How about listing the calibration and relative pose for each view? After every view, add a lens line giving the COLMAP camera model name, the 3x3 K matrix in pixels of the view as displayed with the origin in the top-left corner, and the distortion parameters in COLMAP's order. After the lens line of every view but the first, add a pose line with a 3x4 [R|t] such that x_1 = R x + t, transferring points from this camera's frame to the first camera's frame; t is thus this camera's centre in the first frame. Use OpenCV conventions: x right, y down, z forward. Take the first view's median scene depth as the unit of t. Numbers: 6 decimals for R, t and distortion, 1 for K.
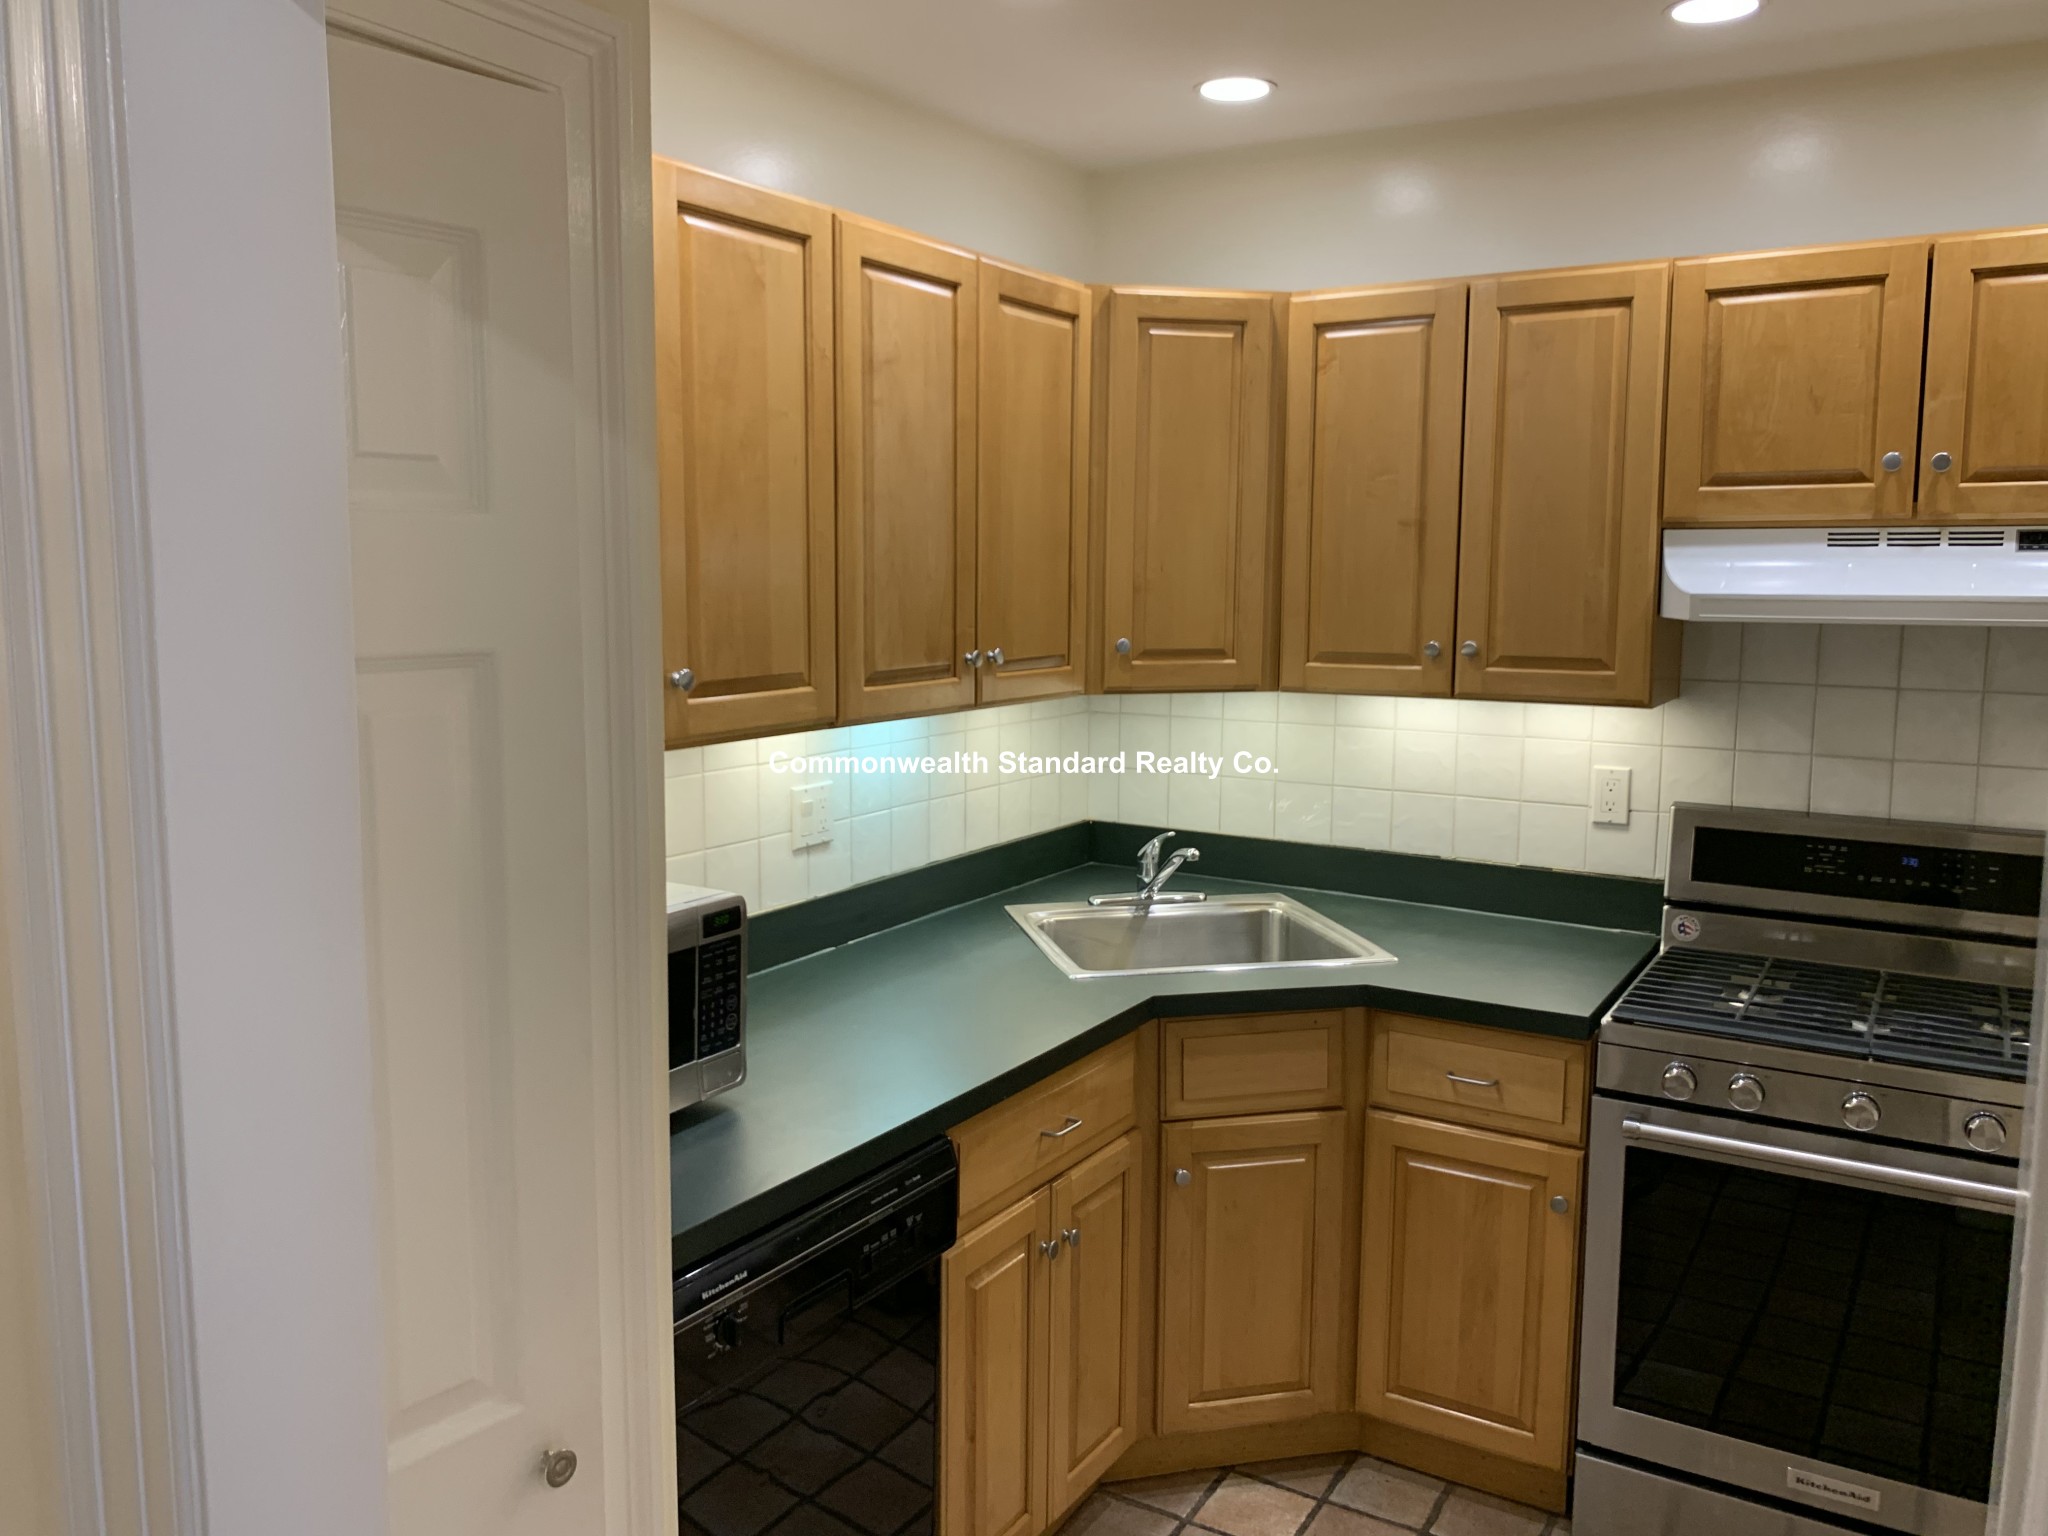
lens RADIAL K [[1561.3, 0, 1024.4], [0, 1561.3, 731.7], [0, 0, 1]] dist [0.041761, -0.096526]
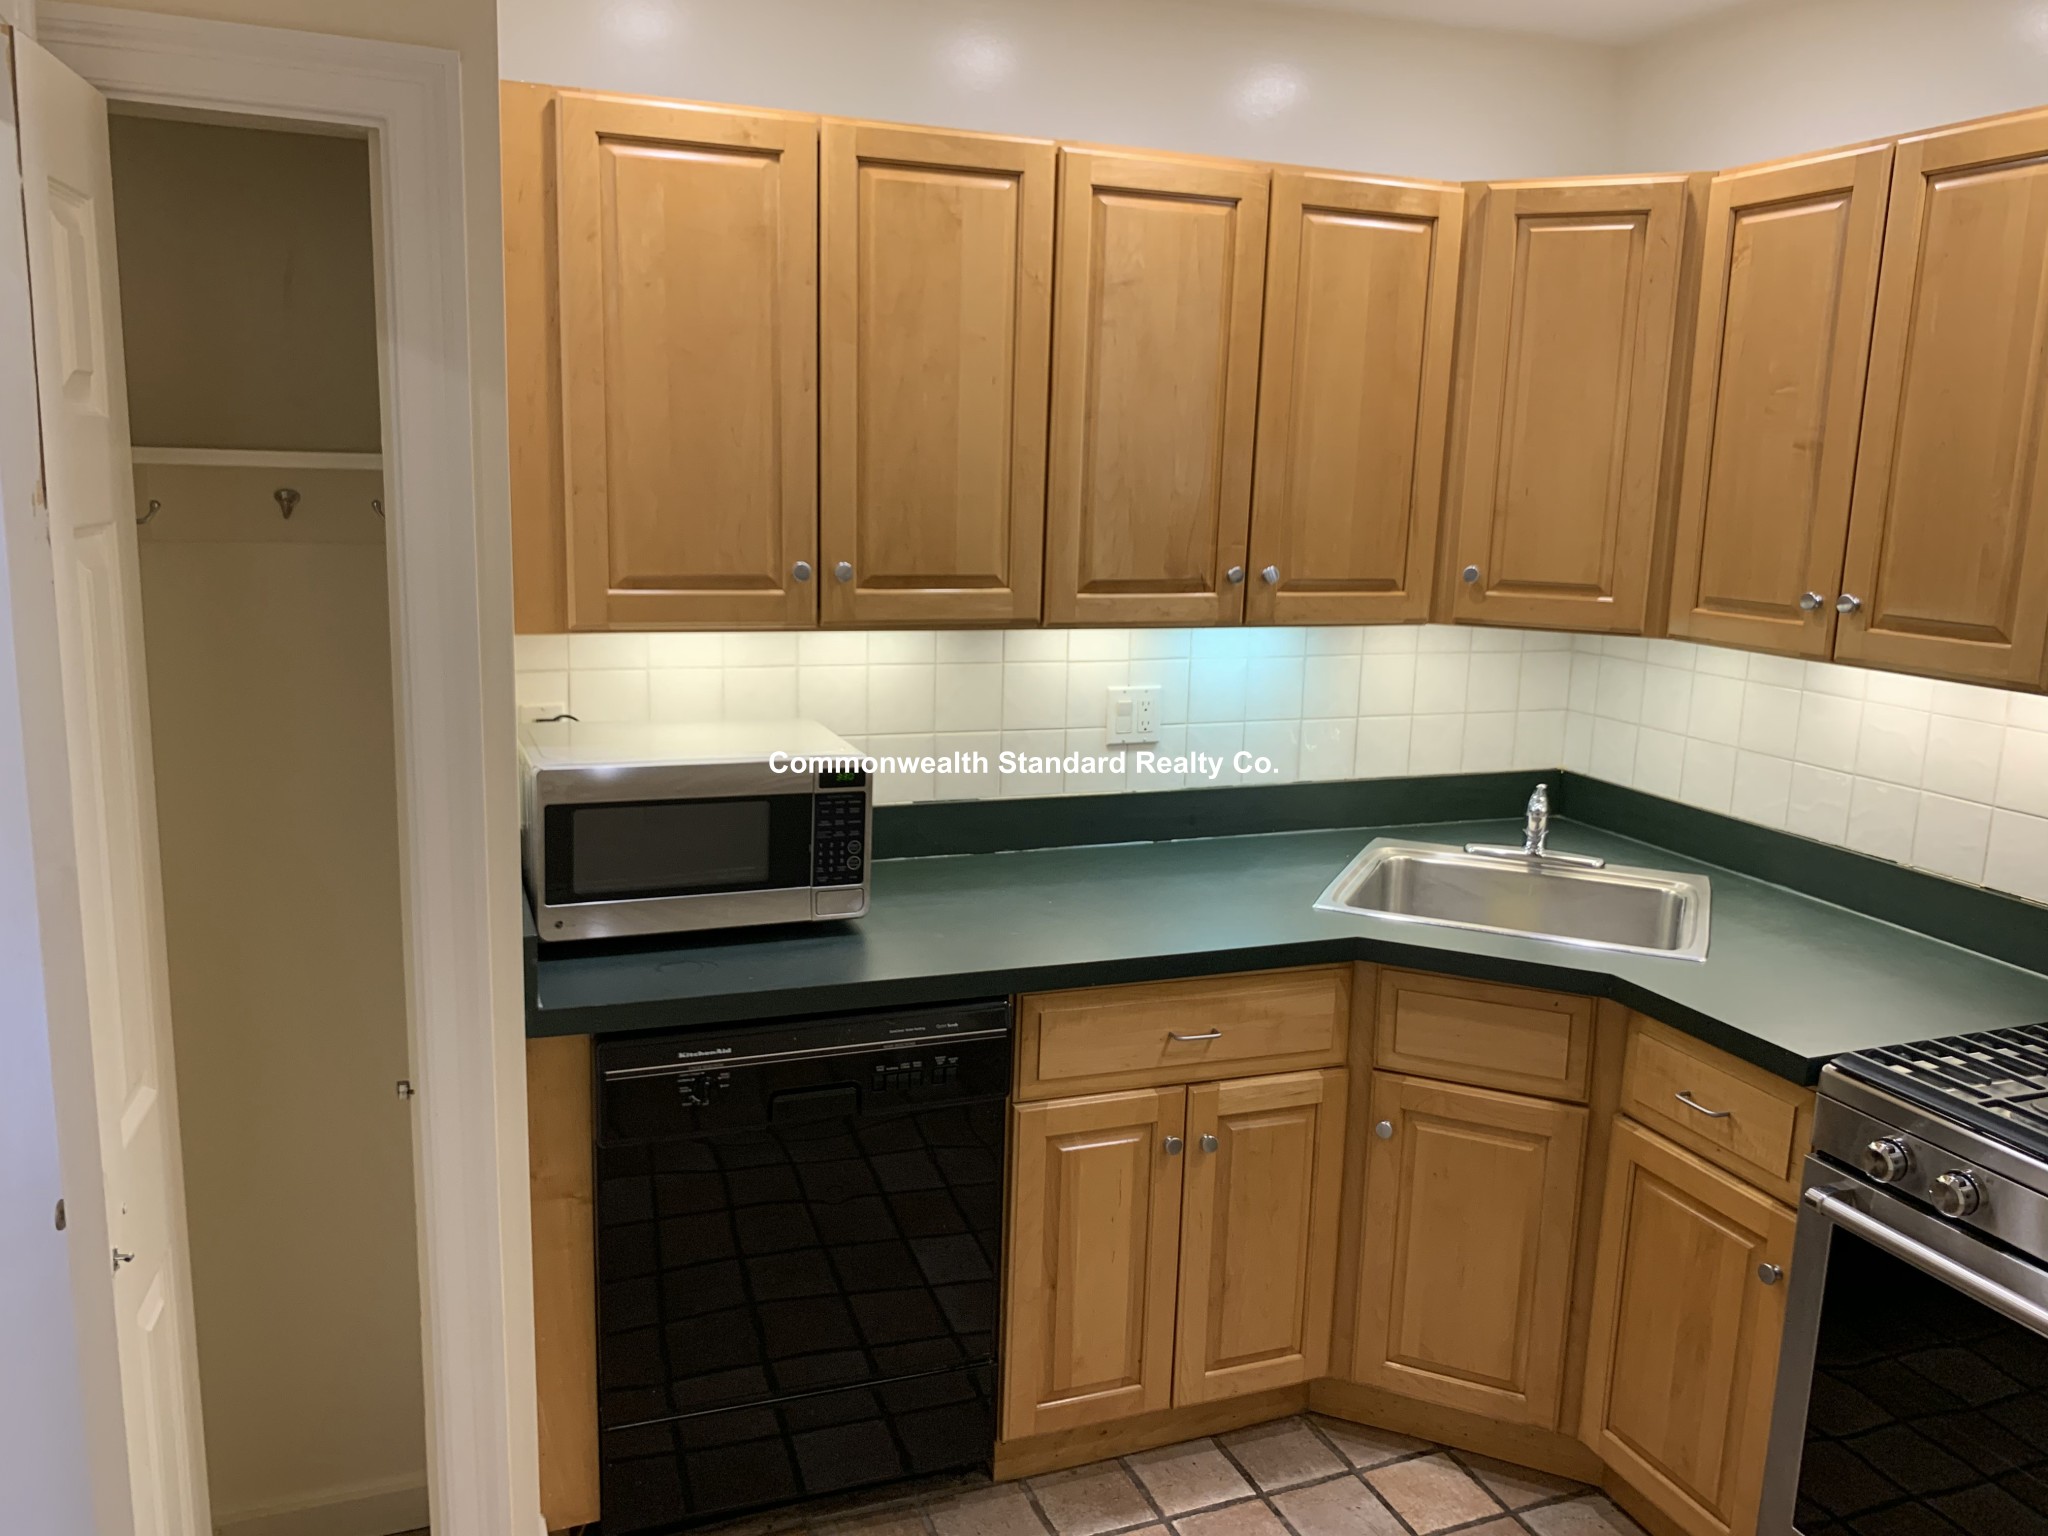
lens RADIAL K [[1583.9, 0, 1042.2], [0, 1583.9, 753.8], [0, 0, 1]] dist [0.049316, -0.103740]
pose [[0.800074, 0.125378, -0.586653, 0.475829], [-0.089093, 0.991905, 0.090483, -0.013878], [0.593249, -0.020126, 0.804767, 0.092512]]
